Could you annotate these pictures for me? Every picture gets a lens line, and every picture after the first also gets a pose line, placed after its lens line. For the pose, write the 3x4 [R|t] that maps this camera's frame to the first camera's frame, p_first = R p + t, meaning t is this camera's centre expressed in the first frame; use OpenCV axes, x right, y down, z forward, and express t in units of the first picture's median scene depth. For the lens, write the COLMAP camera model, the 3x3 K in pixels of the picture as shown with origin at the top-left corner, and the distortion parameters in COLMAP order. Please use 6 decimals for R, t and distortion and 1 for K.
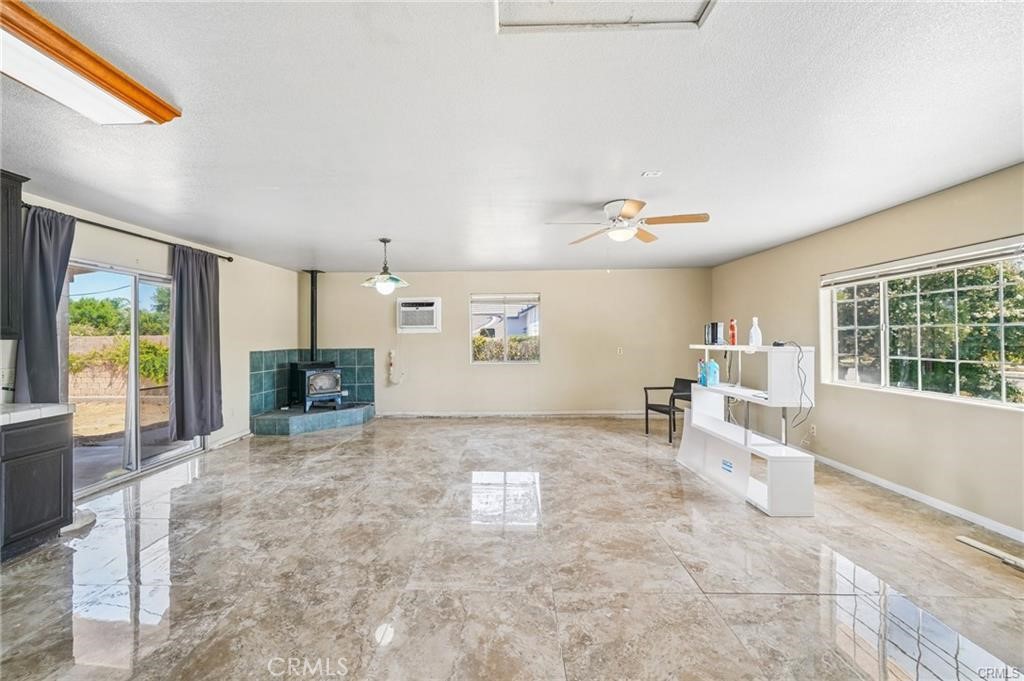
lens RADIAL K [[407.2, 0, 508.9], [0, 407.2, 338.7], [0, 0, 1]] dist [0.000008, 0.000004]
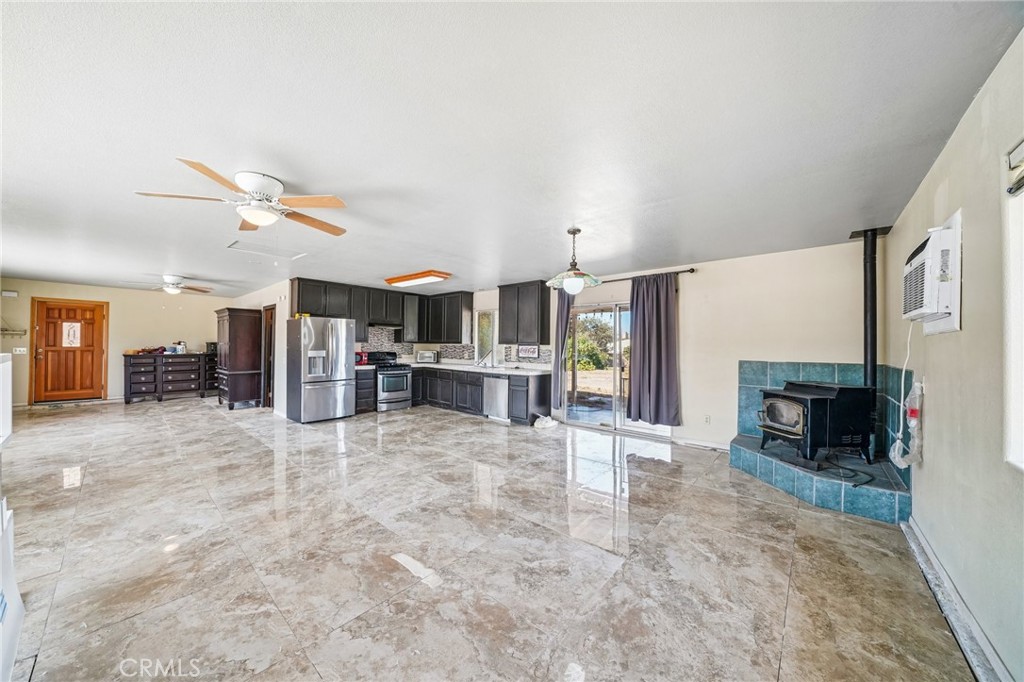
lens RADIAL K [[355.9, 0, 506.0], [0, 355.9, 342.6], [0, 0, 1]] dist [-0.000532, -0.000015]
pose [[-0.661511, 0.000162, -0.749935, 0.480314], [-0.003527, 0.999988, 0.003327, -0.015081], [0.749927, 0.004846, -0.661503, 1.838892]]
